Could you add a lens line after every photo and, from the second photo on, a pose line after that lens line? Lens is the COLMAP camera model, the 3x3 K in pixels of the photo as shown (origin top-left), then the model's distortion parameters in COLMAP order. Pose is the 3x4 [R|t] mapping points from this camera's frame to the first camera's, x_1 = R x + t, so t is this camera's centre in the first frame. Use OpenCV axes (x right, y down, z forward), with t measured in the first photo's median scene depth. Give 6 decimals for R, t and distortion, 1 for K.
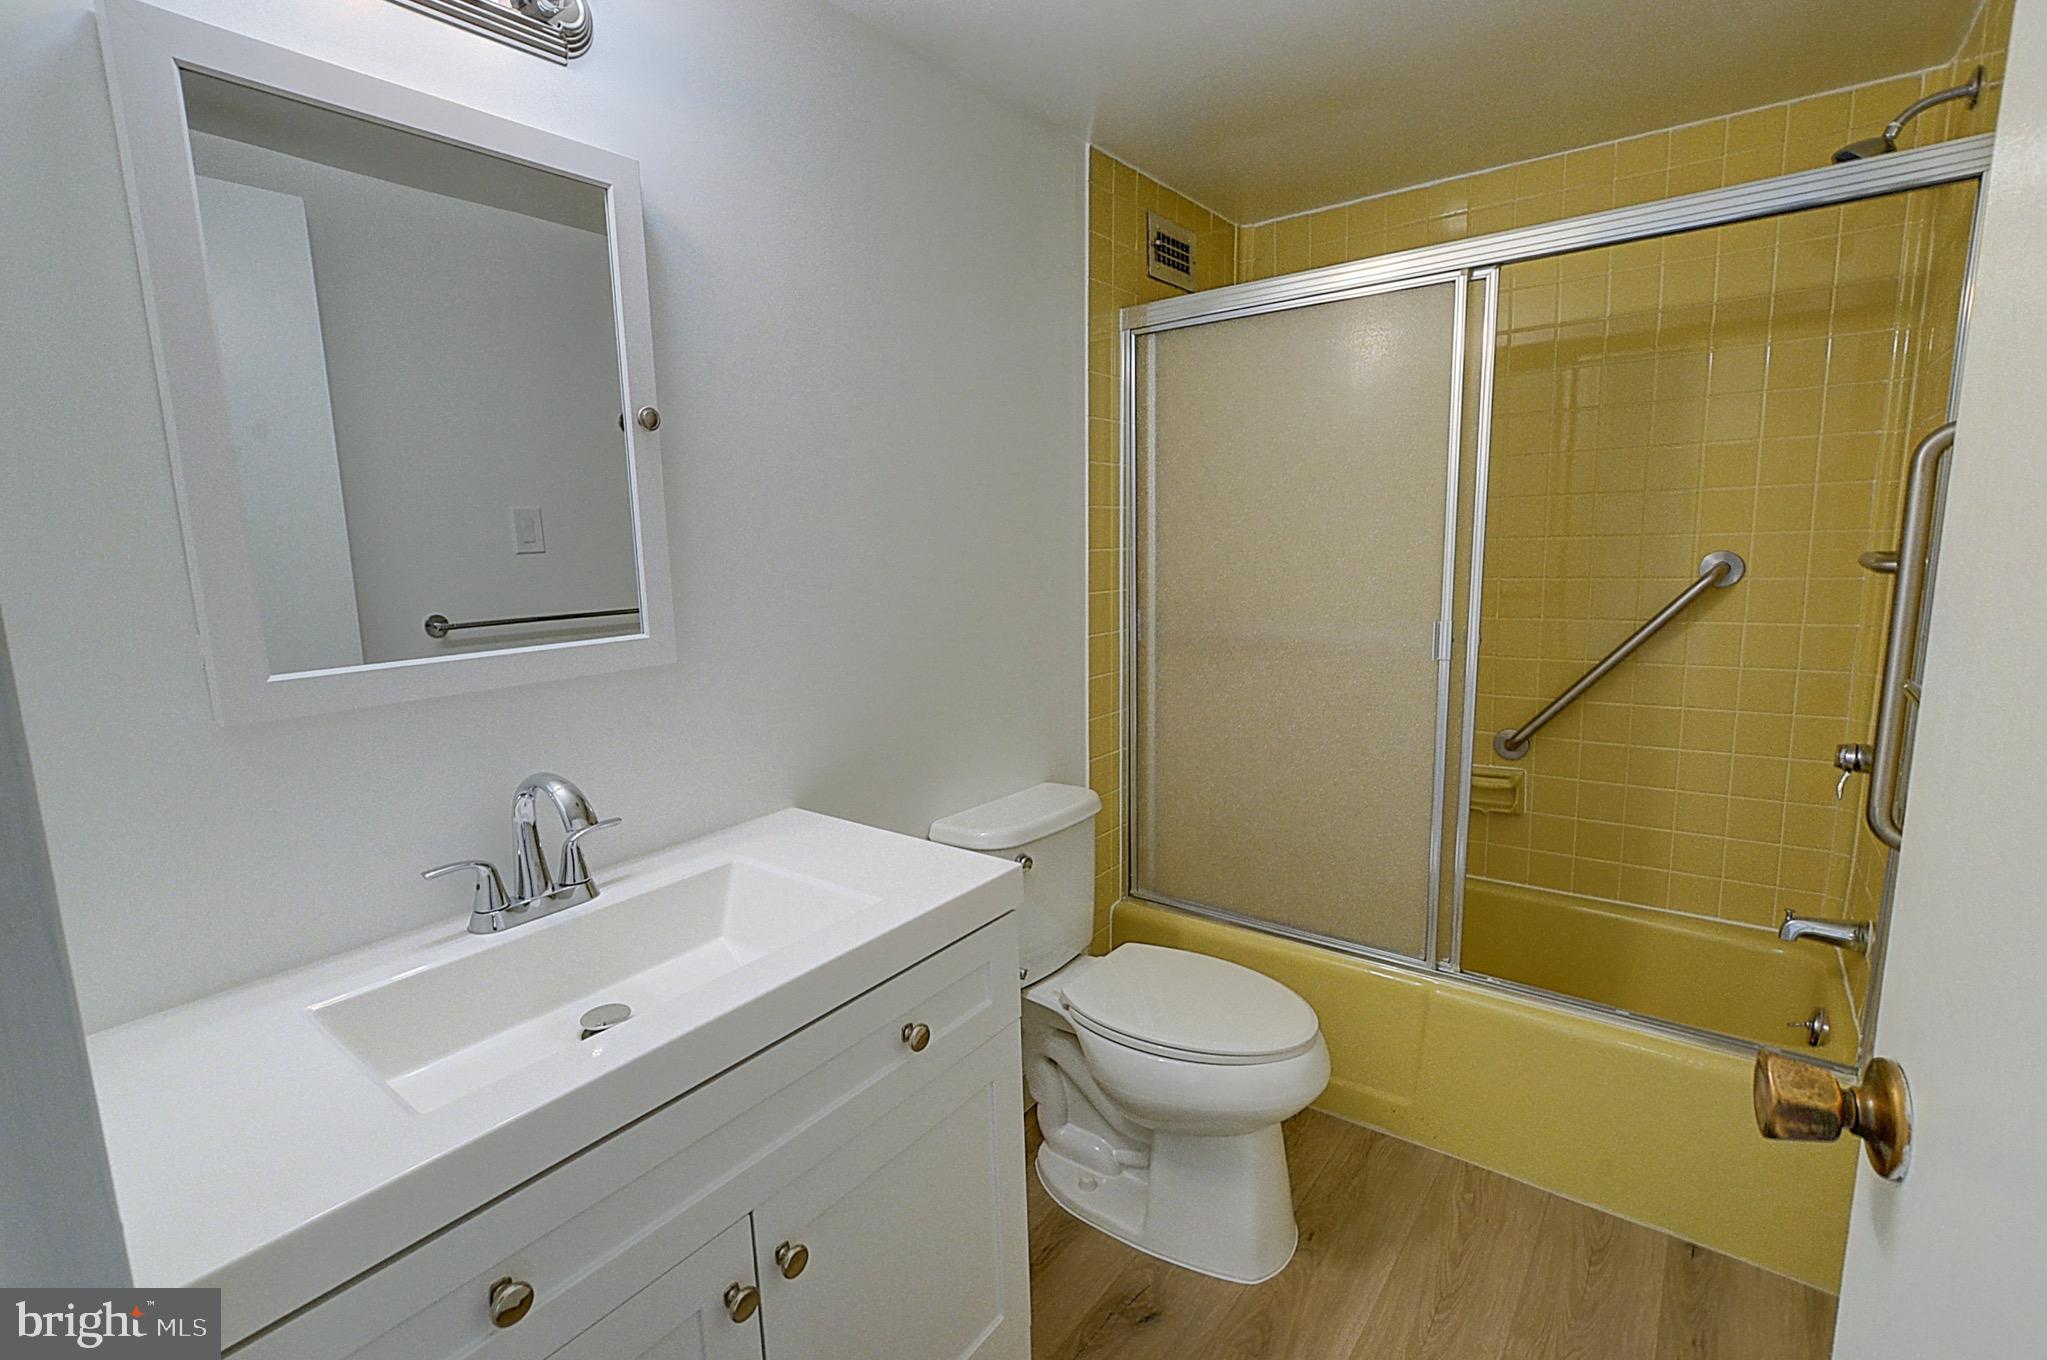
lens RADIAL K [[936.9, 0, 1020.7], [0, 936.9, 683.6], [0, 0, 1]] dist [-0.010137, 0.002323]
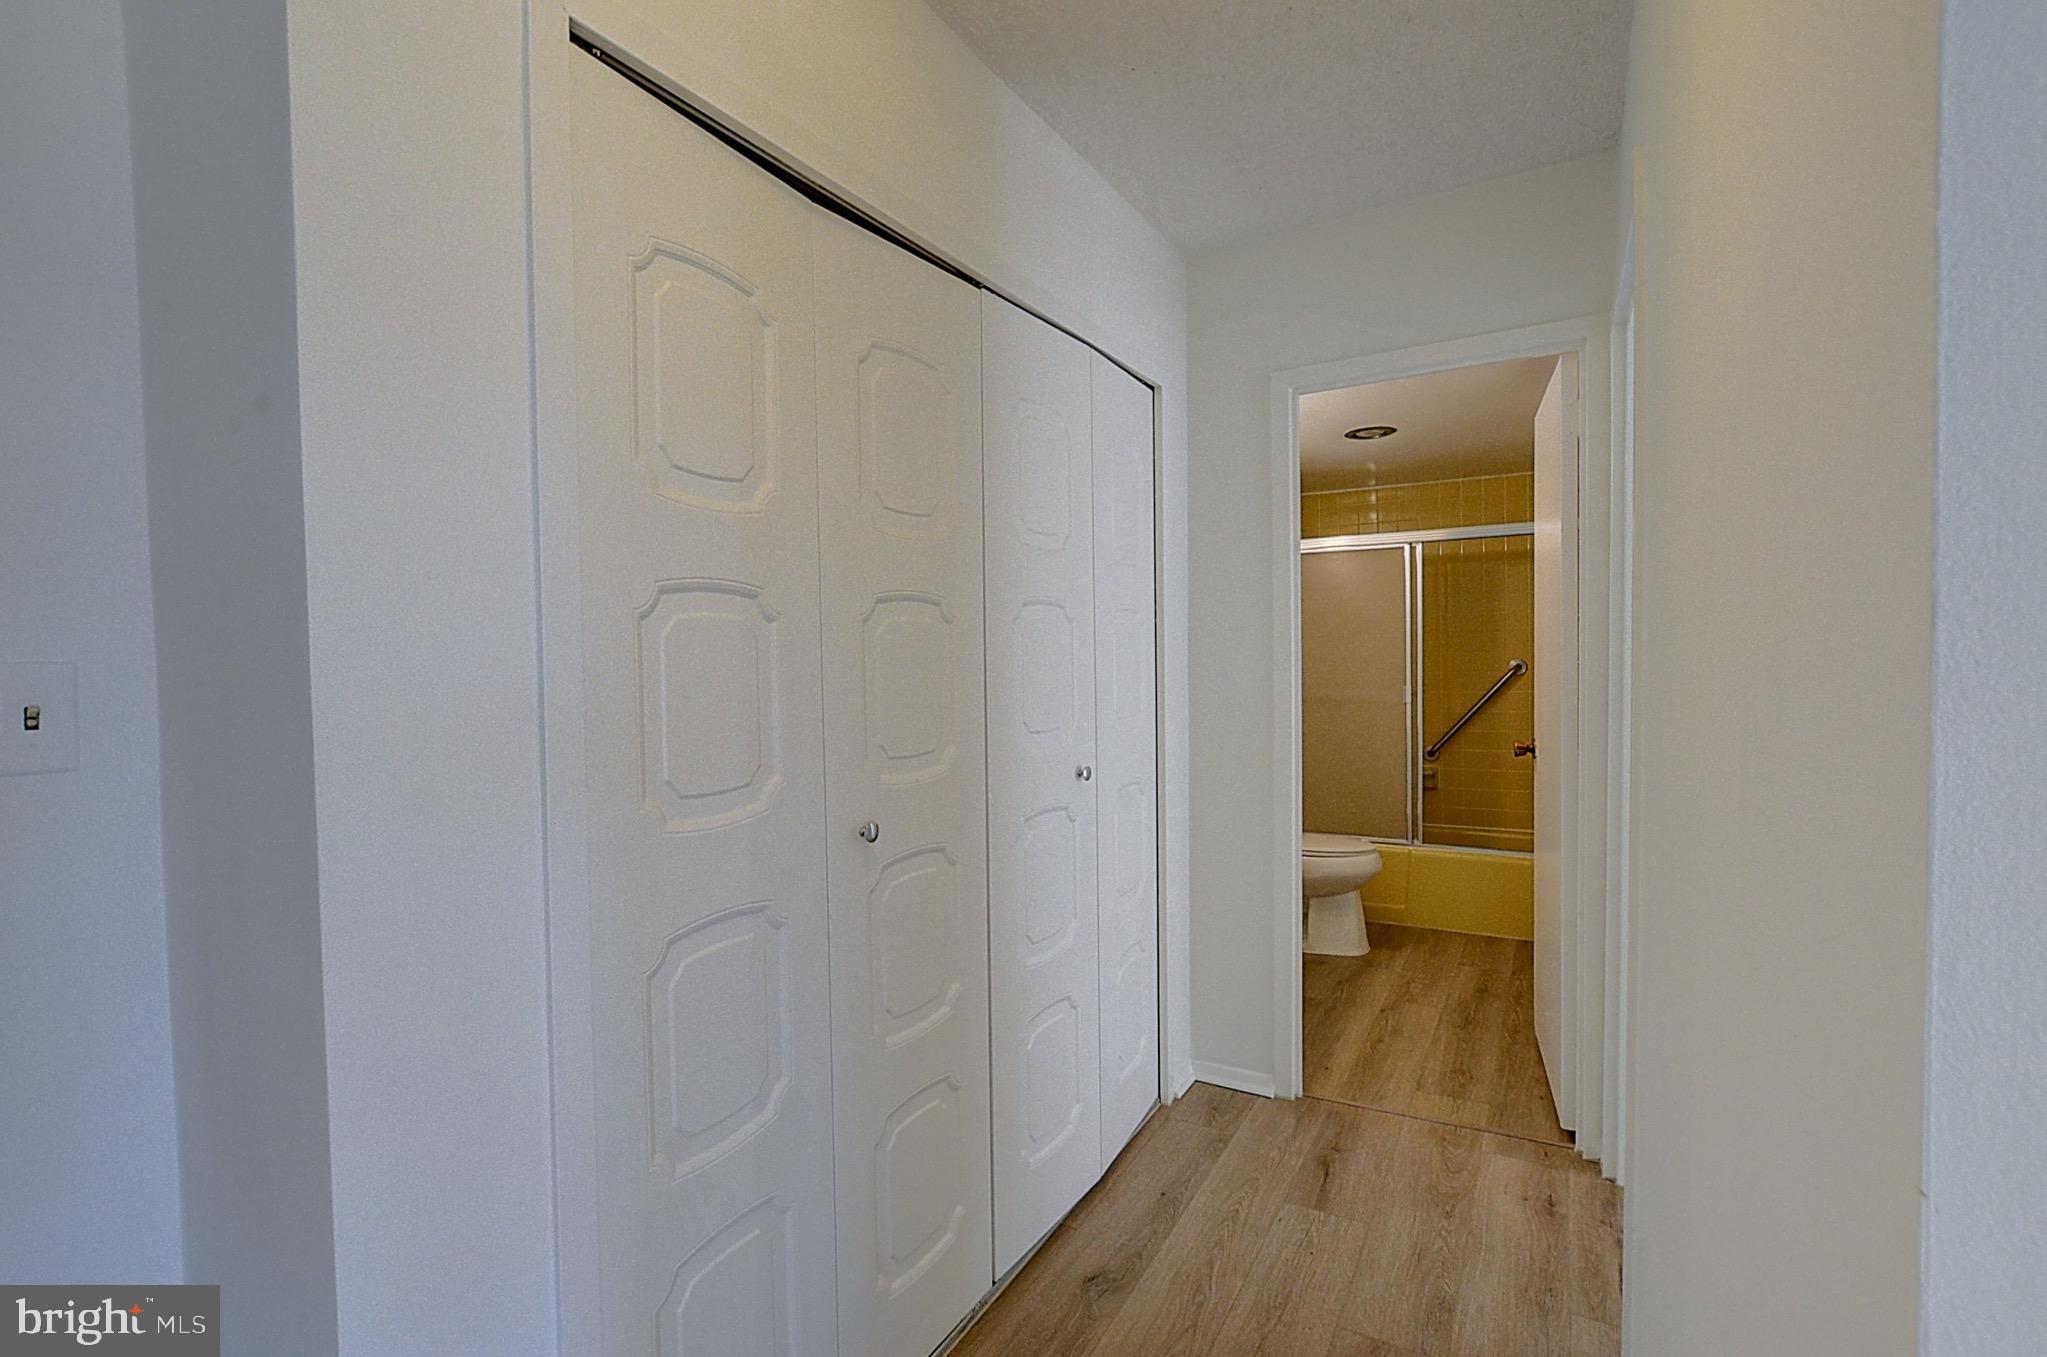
lens RADIAL K [[936.9, 0, 1026.6], [0, 936.9, 674.5], [0, 0, 1]] dist [-0.010137, 0.002323]
pose [[0.991416, 0.007238, 0.130542, -0.751266], [0.010703, 0.990622, -0.136212, 0.200495], [-0.130304, 0.136440, 0.982041, -1.109306]]
